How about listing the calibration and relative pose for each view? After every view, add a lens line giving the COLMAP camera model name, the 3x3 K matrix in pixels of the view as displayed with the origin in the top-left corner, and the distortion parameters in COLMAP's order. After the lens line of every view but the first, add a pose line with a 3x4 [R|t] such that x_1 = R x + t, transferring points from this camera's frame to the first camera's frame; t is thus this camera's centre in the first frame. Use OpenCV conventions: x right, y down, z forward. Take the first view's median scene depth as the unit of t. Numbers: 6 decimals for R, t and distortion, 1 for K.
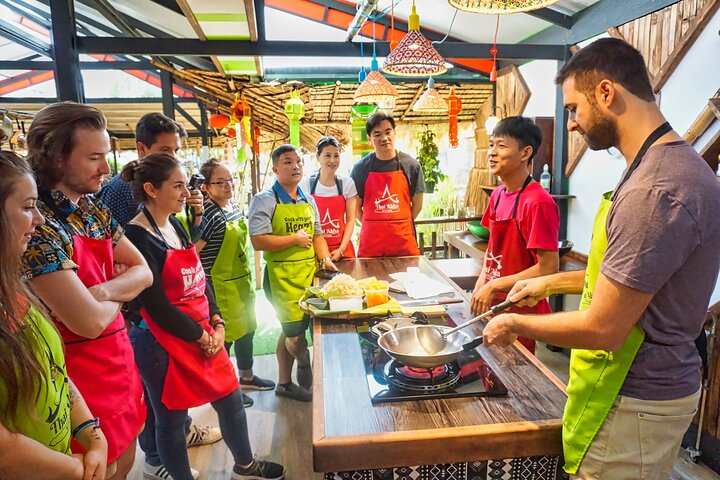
lens RADIAL K [[483.6, 0, 362.4], [0, 483.6, 233.7], [0, 0, 1]] dist [-0.074584, 0.037375]
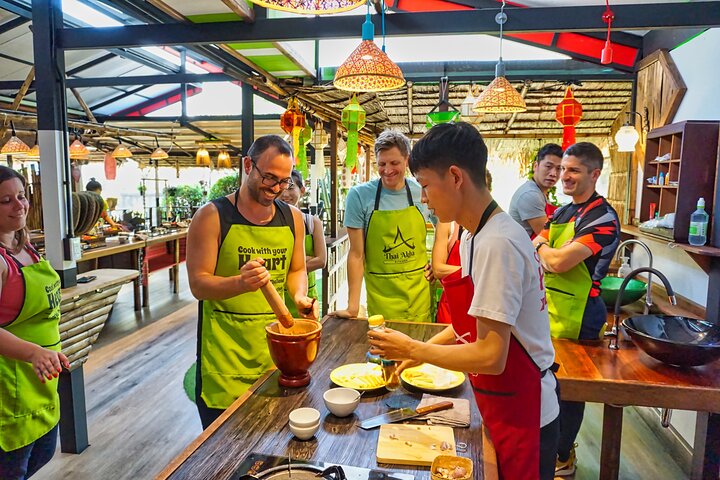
lens RADIAL K [[483.6, 0, 362.4], [0, 483.6, 233.7], [0, 0, 1]] dist [-0.074584, 0.037375]
pose [[0.946956, 0.060662, -0.315586, 0.131491], [-0.075139, 0.996597, -0.033900, -0.036472], [0.312455, 0.055814, 0.948291, 0.233649]]
